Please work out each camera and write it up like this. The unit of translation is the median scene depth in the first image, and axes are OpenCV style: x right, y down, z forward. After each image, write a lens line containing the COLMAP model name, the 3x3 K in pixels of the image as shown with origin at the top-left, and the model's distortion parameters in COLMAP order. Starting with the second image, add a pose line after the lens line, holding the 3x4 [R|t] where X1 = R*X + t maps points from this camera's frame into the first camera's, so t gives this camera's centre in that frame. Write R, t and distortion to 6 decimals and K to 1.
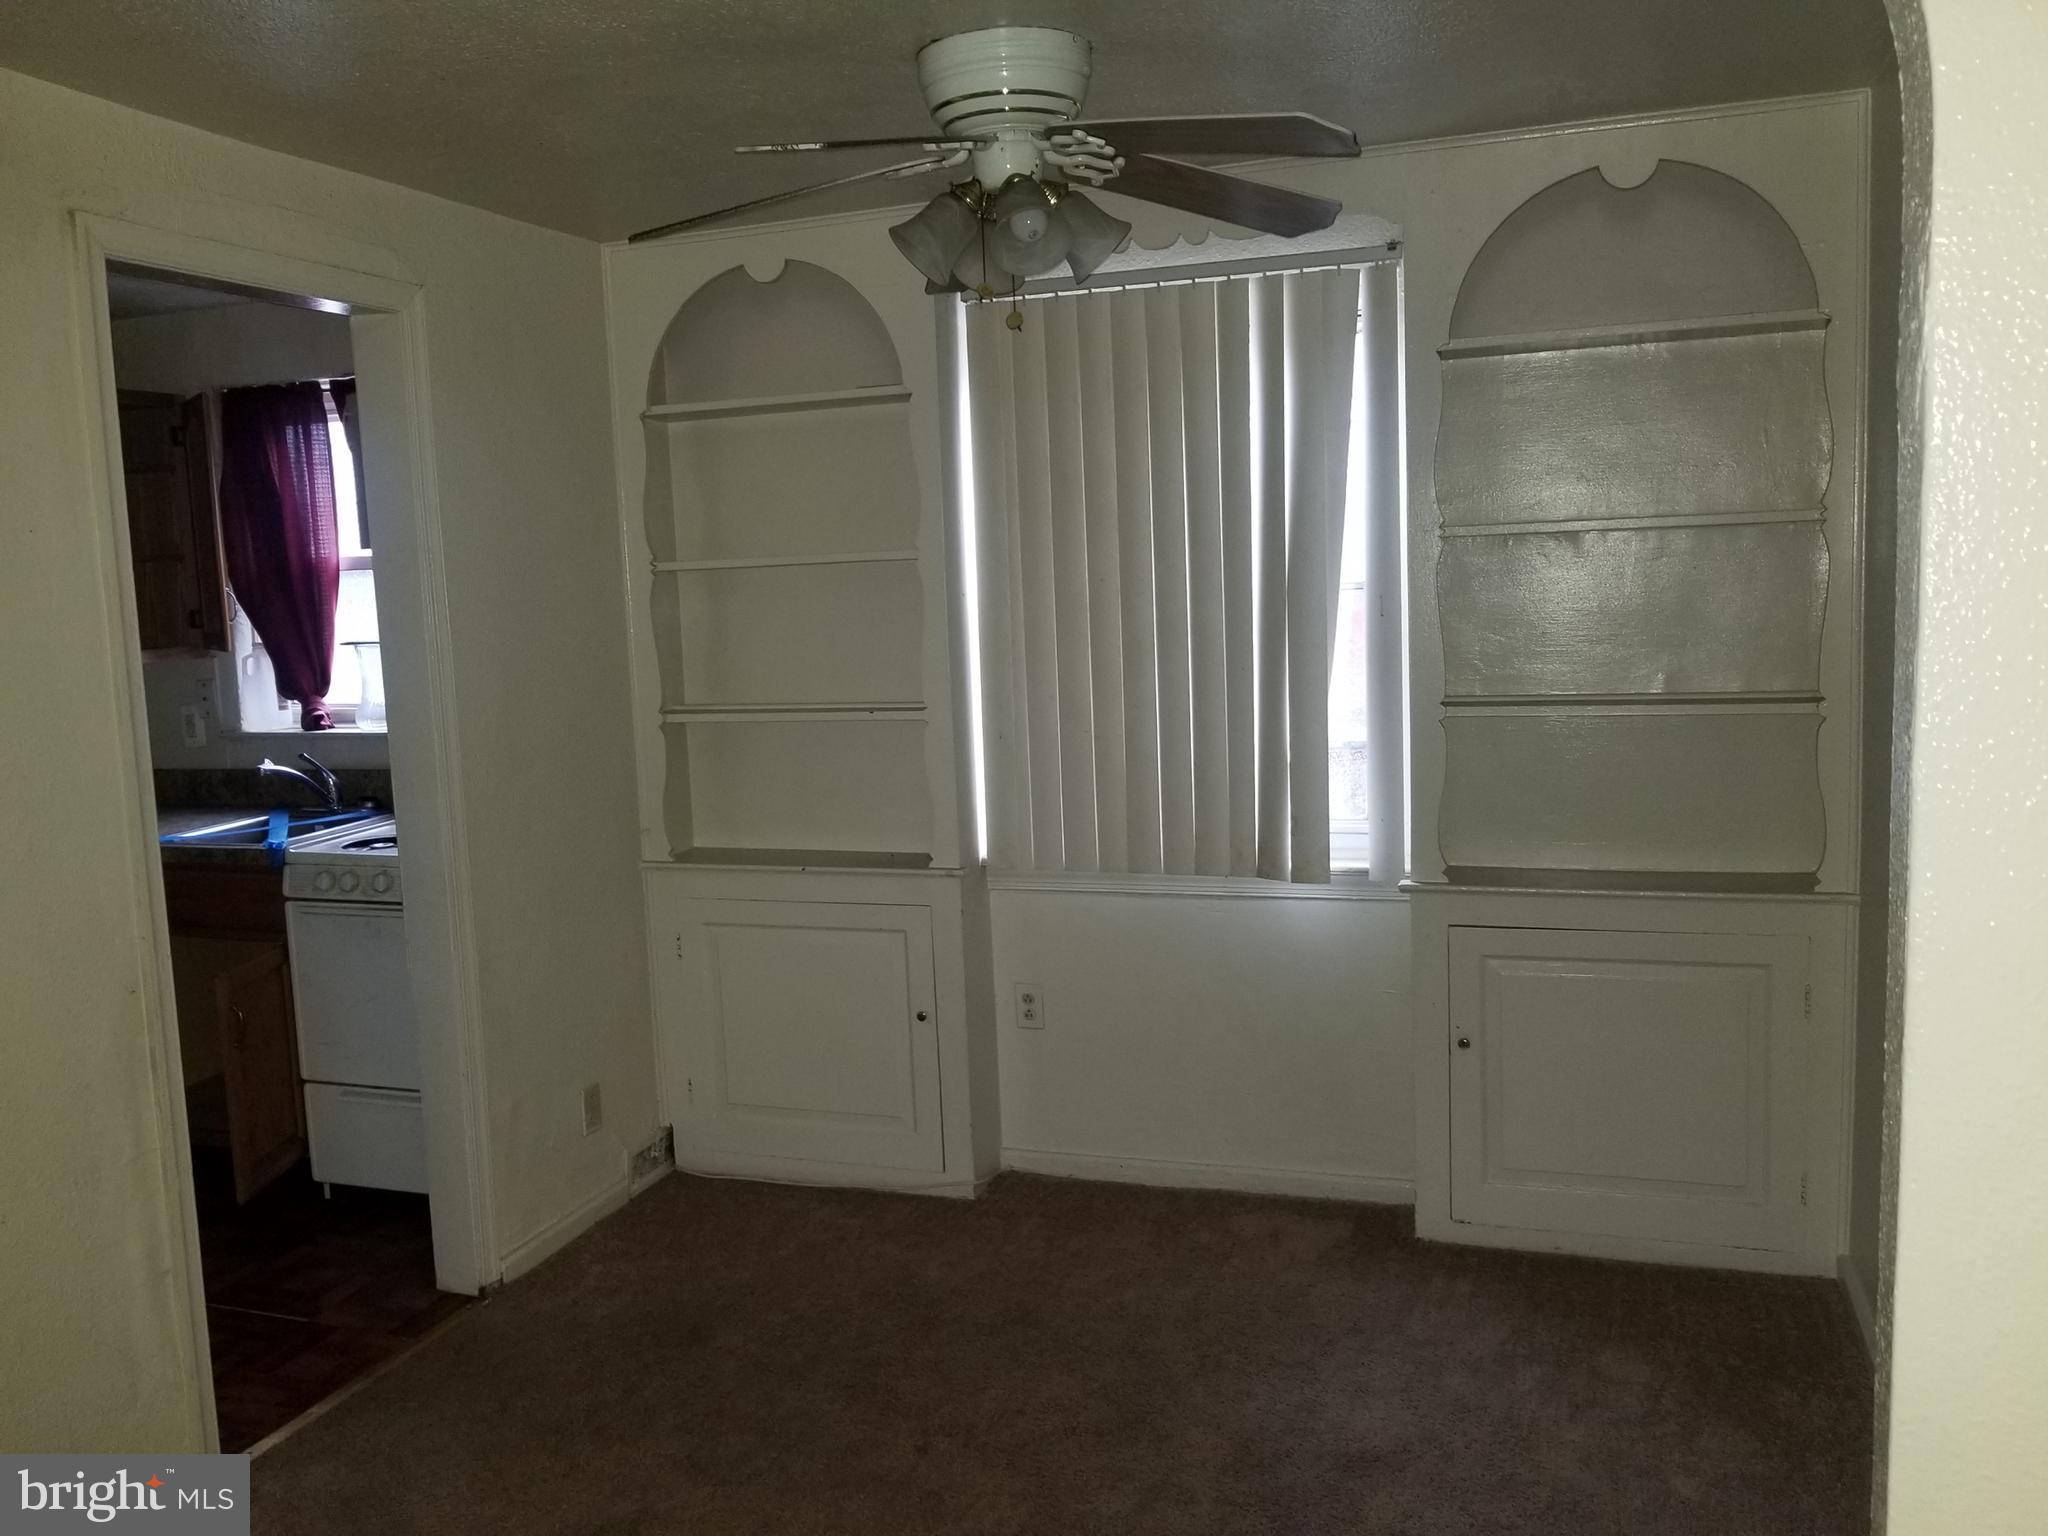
lens RADIAL K [[1629.8, 0, 1009.9], [0, 1629.8, 762.3], [0, 0, 1]] dist [-0.016847, 0.011535]
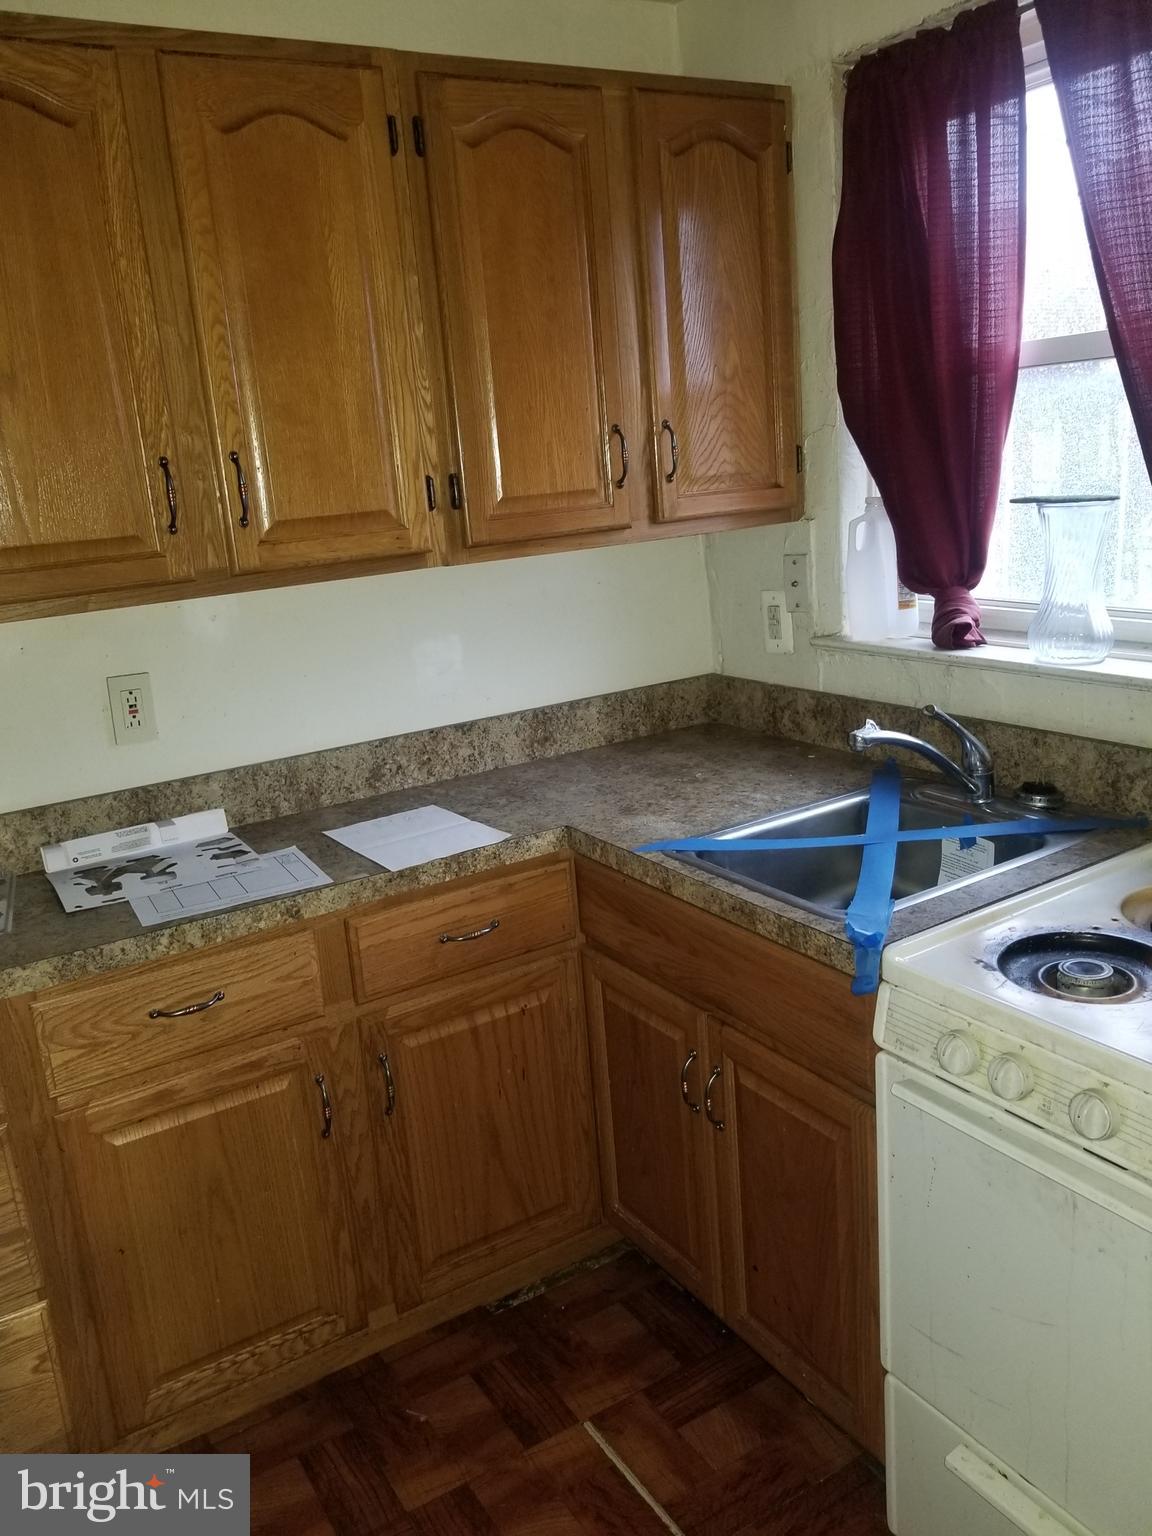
lens RADIAL K [[1222.3, 0, 574.7], [0, 1222.3, 758.6], [0, 0, 1]] dist [-0.016847, 0.011535]
pose [[0.774556, 0.130803, -0.618832, -0.293502], [-0.031233, 0.985099, 0.169127, -0.059134], [0.631733, -0.111670, 0.767100, 0.655289]]
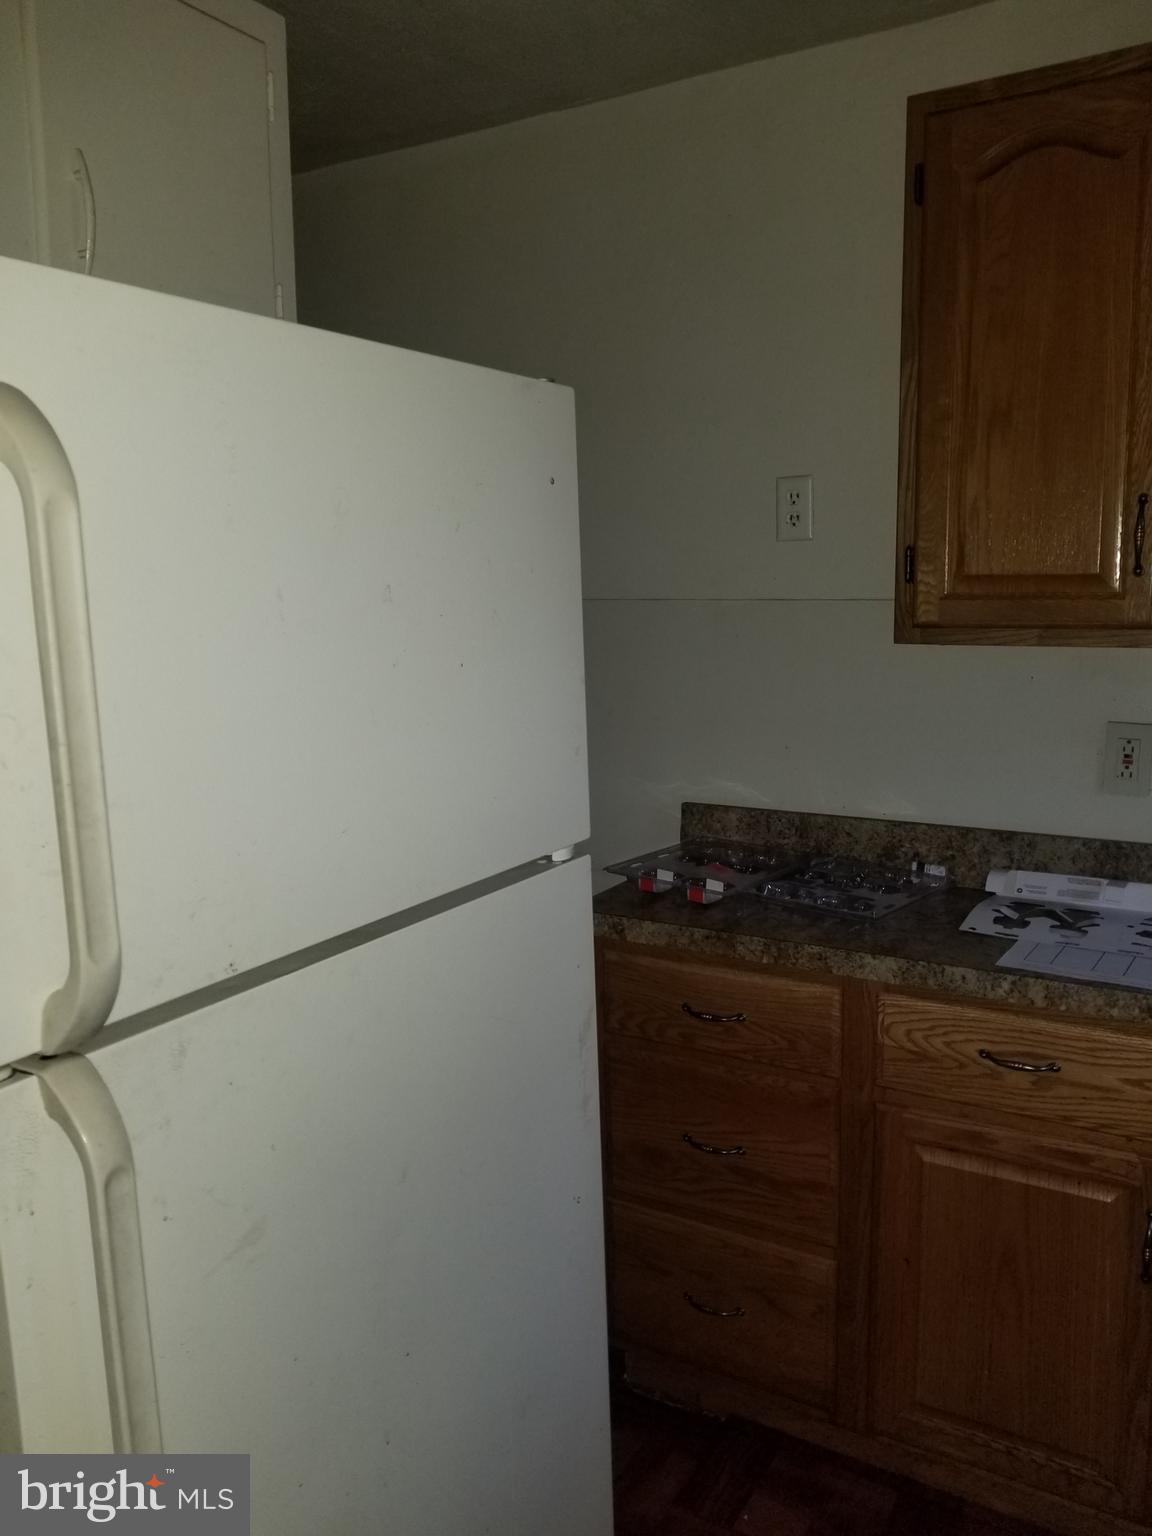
lens RADIAL K [[1222.3, 0, 577.2], [0, 1222.3, 768.1], [0, 0, 1]] dist [-0.016847, 0.011535]
pose [[-0.202521, 0.193687, -0.959933, -0.175615], [-0.100029, 0.971027, 0.217029, -0.079208], [0.974156, 0.139974, -0.177279, 1.033186]]
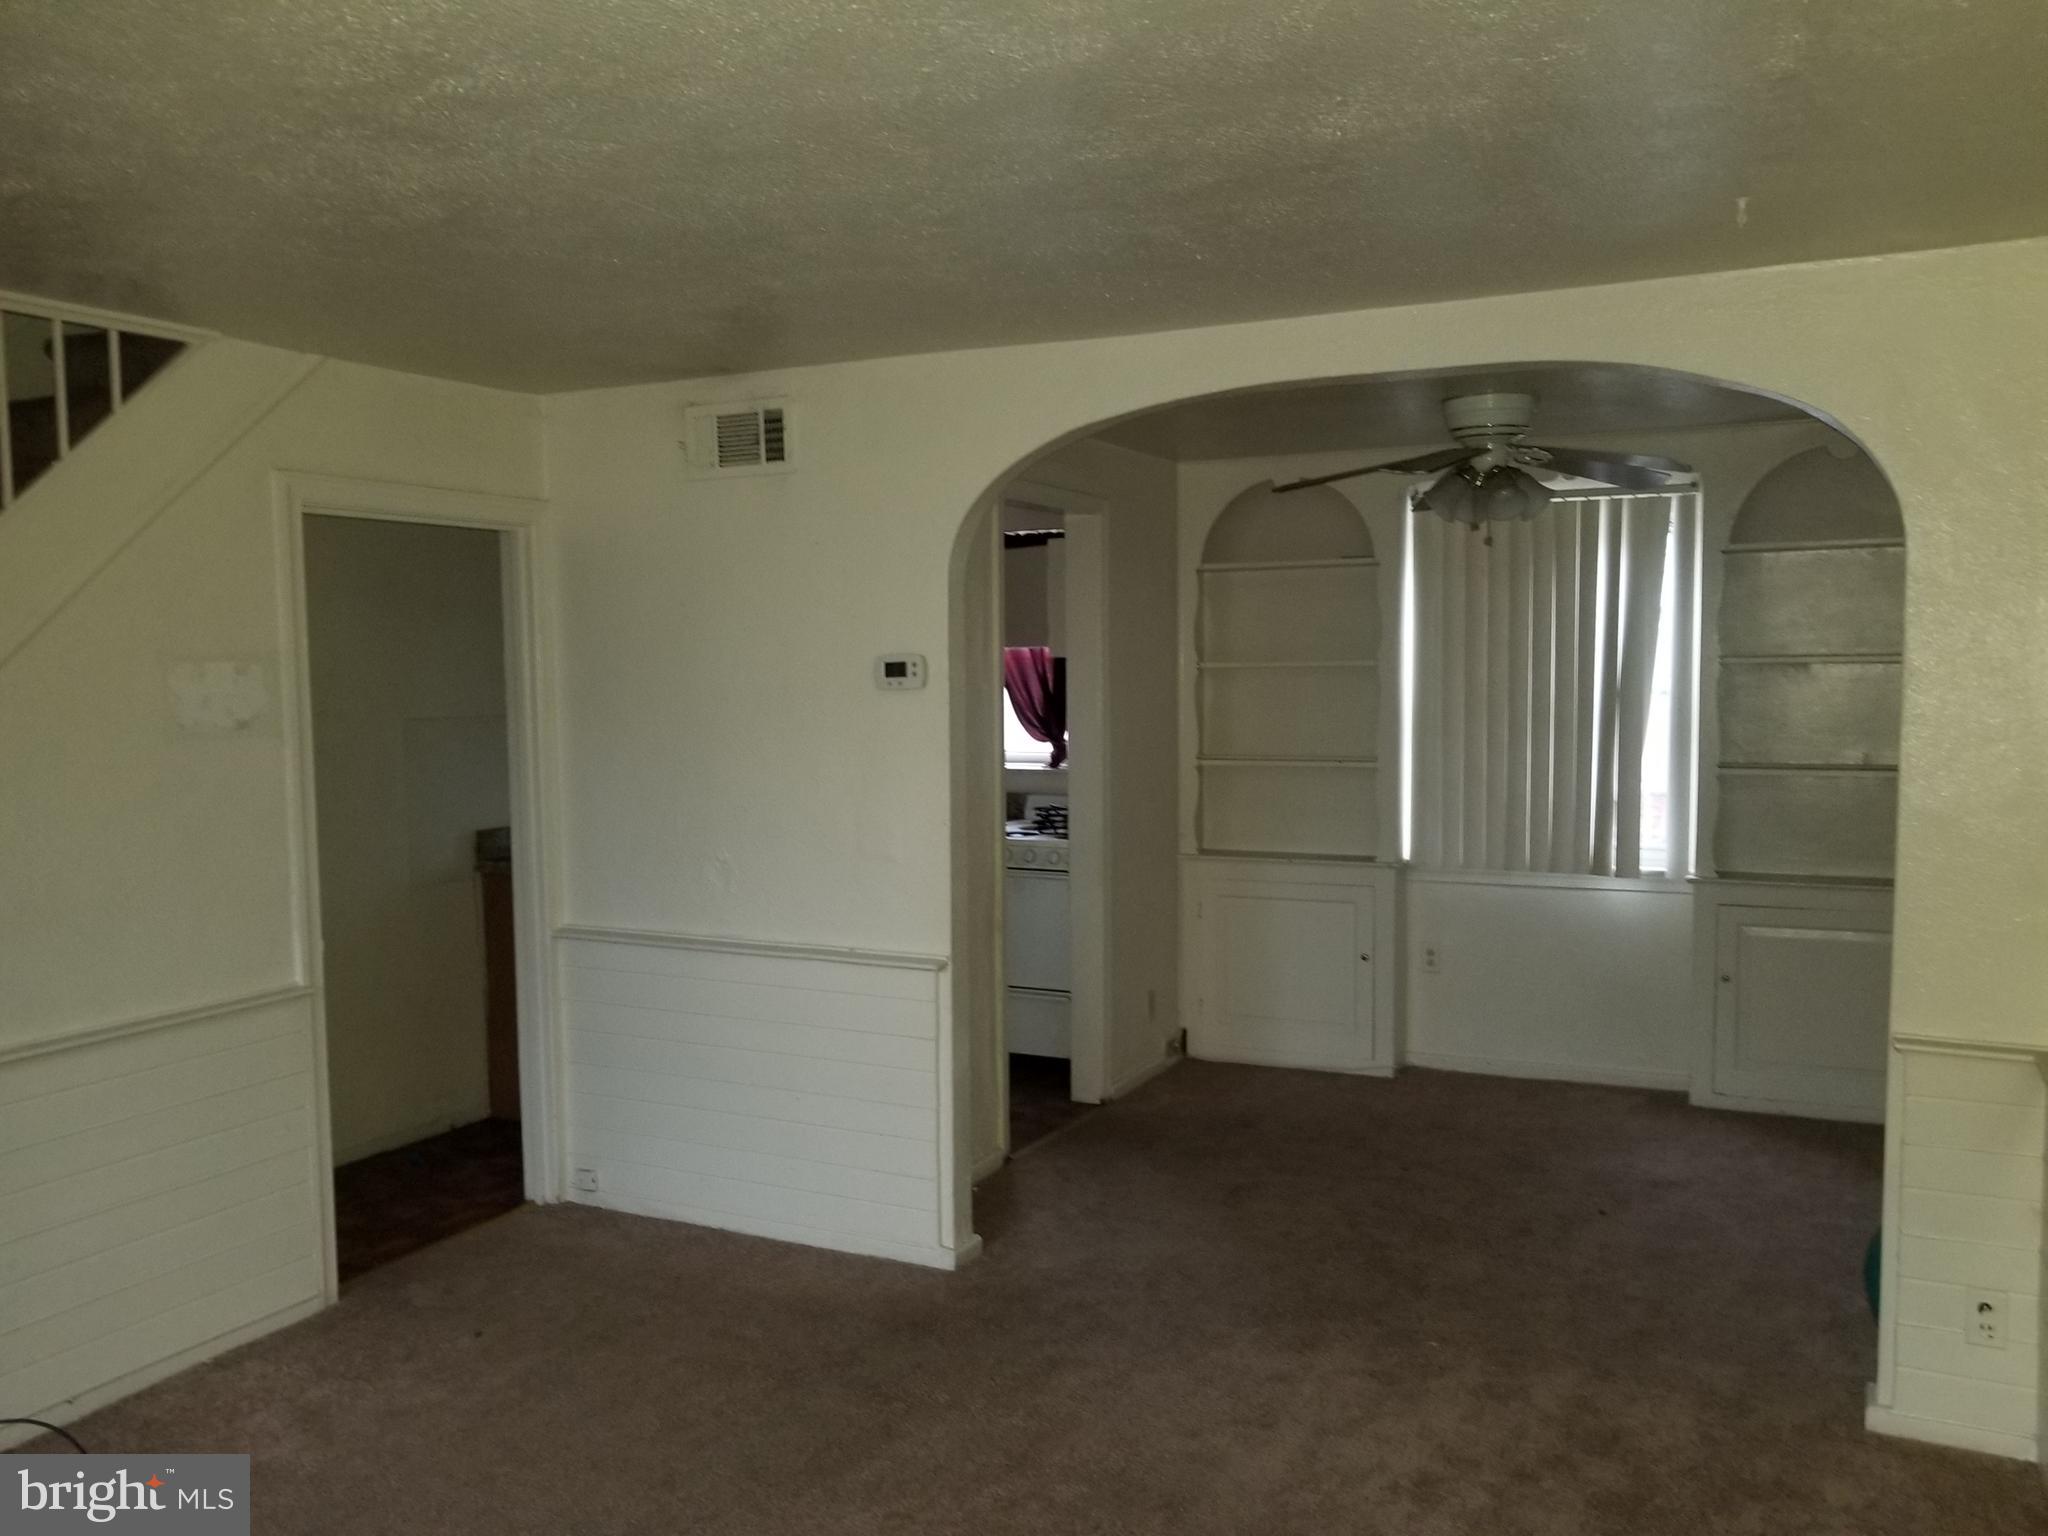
lens RADIAL K [[1629.8, 0, 1050.6], [0, 1629.8, 799.8], [0, 0, 1]] dist [-0.016847, 0.011535]
pose [[0.992709, 0.039474, -0.113888, -0.191614], [-0.043546, 0.998490, -0.033493, 0.074307], [0.112394, 0.038209, 0.992929, -0.625362]]
